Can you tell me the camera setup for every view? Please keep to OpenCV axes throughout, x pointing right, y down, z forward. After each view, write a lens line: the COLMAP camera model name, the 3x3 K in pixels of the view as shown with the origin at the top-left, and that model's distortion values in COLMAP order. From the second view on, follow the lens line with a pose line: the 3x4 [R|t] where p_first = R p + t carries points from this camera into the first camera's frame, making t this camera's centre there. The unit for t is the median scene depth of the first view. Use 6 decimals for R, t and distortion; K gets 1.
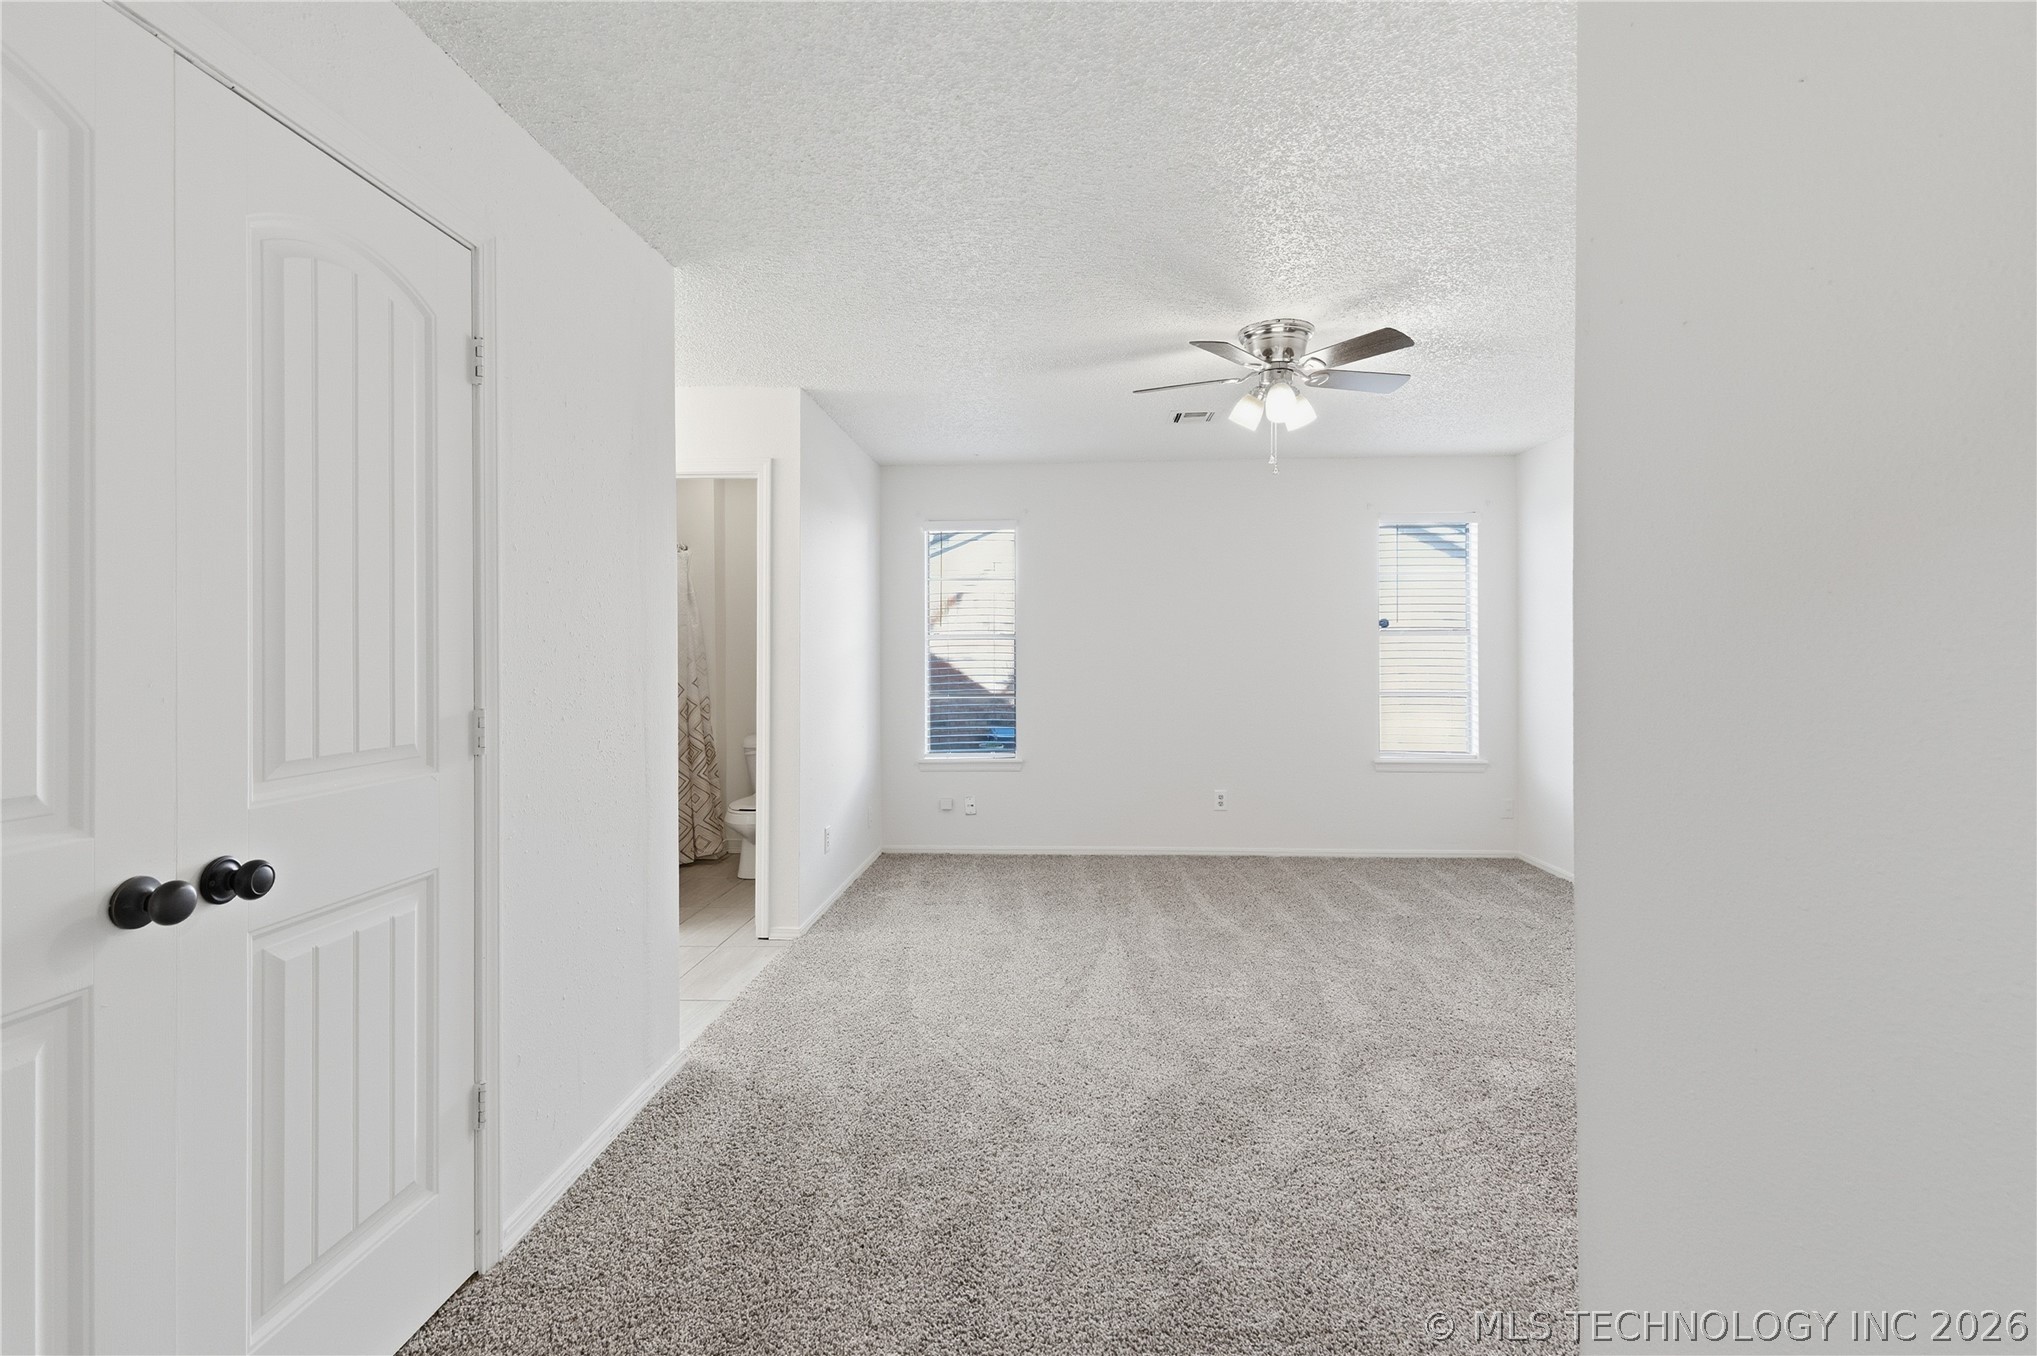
lens RADIAL K [[920.0, 0, 1018.3], [0, 920.0, 668.1], [0, 0, 1]] dist [0.004000, 0.000303]
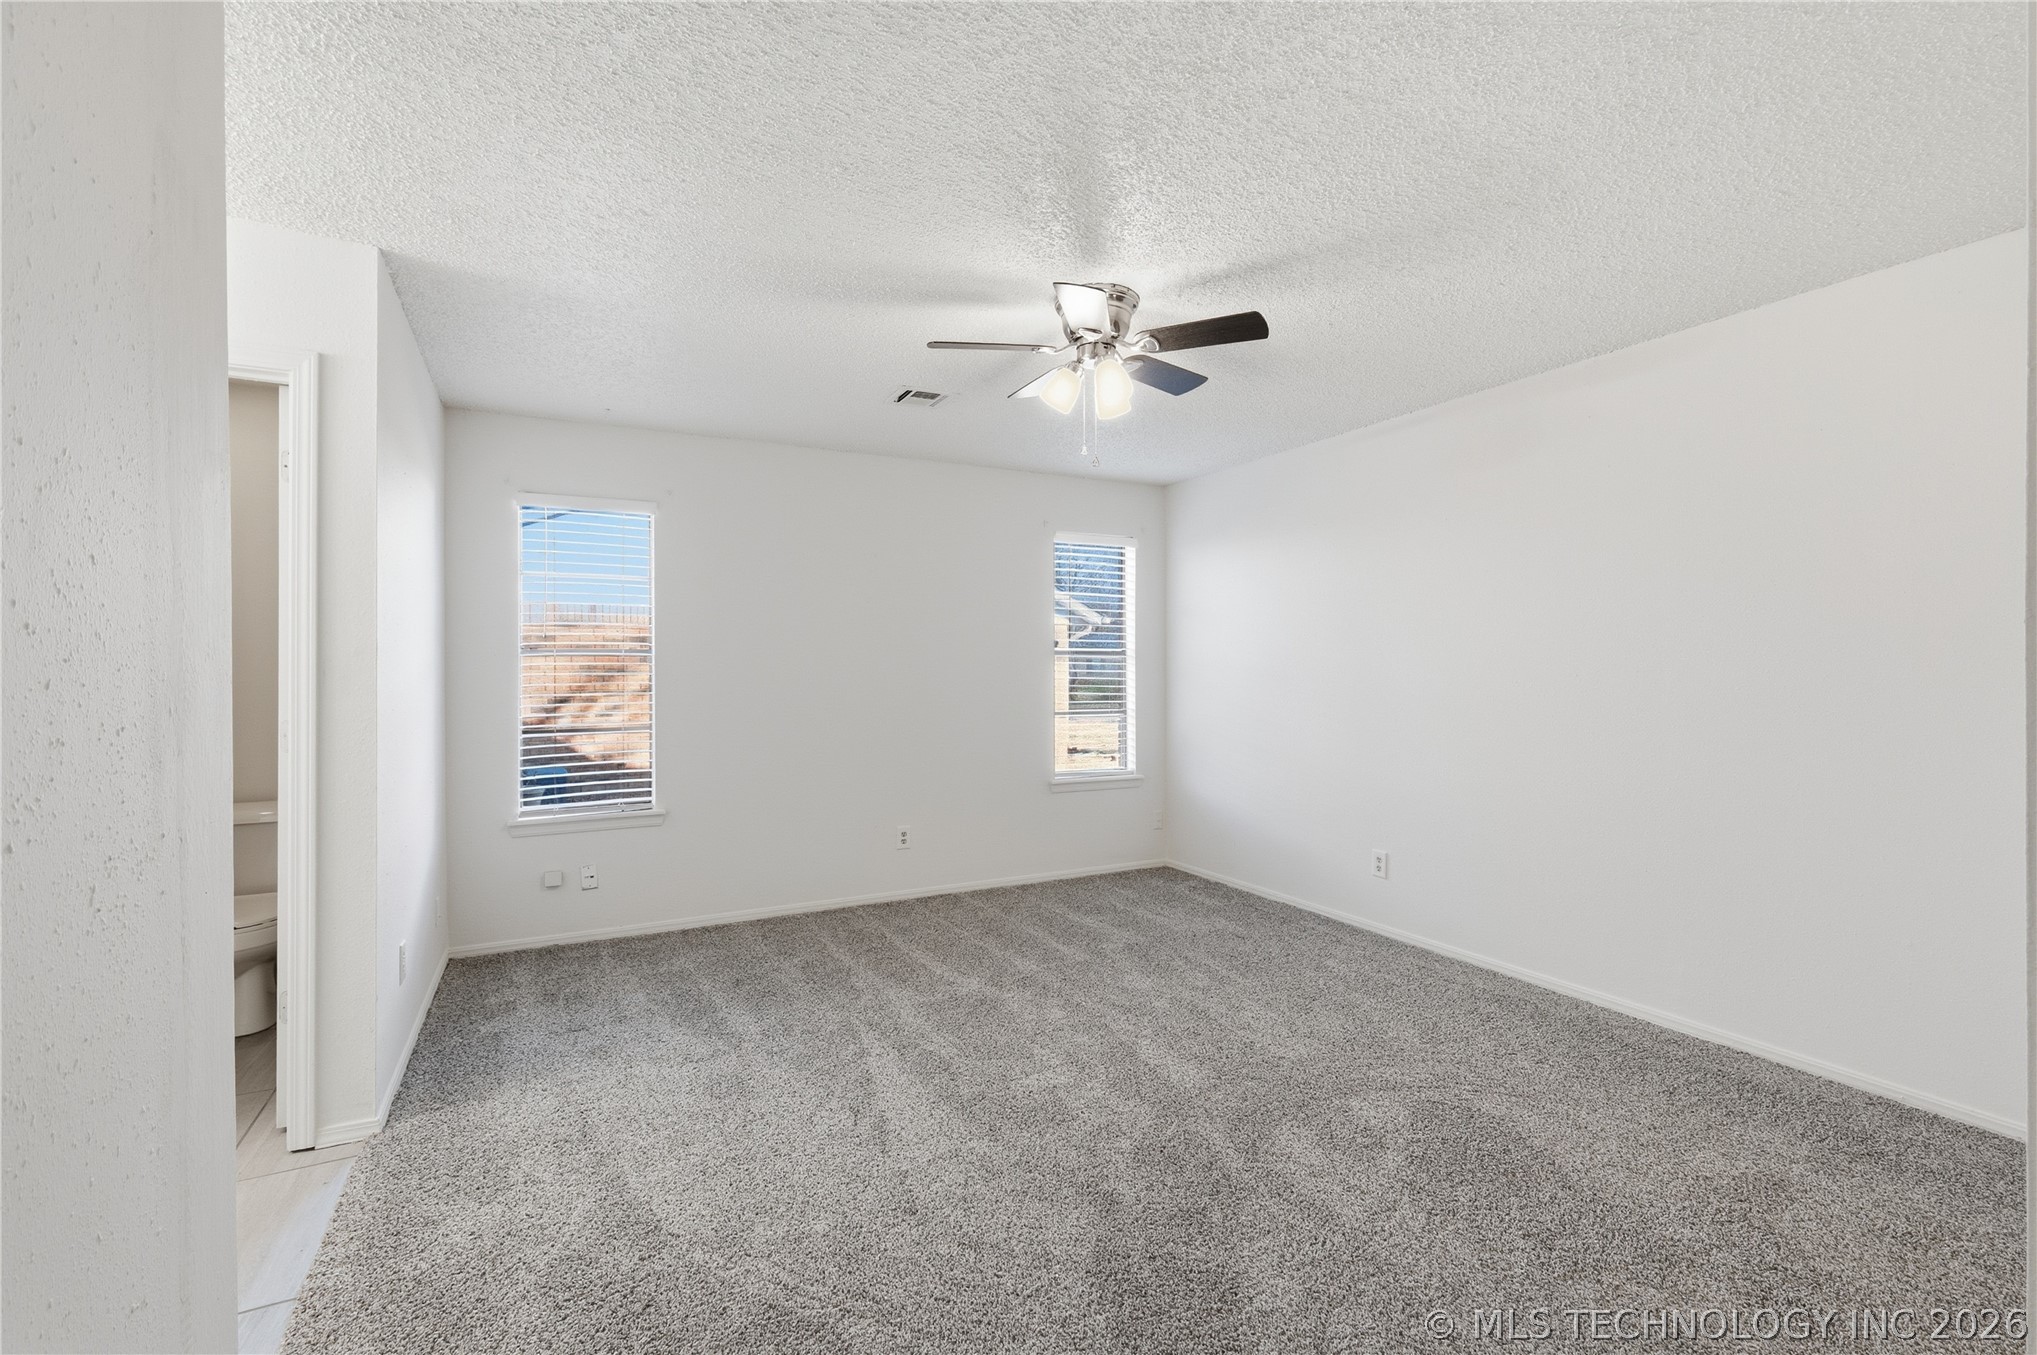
lens RADIAL K [[904.7, 0, 1019.9], [0, 904.7, 684.5], [0, 0, 1]] dist [0.040602, -0.035752]
pose [[0.860521, -0.008998, 0.509335, -0.189031], [0.010277, 0.999947, 0.000302, -0.006459], [-0.509311, 0.004975, 0.860568, 0.263794]]
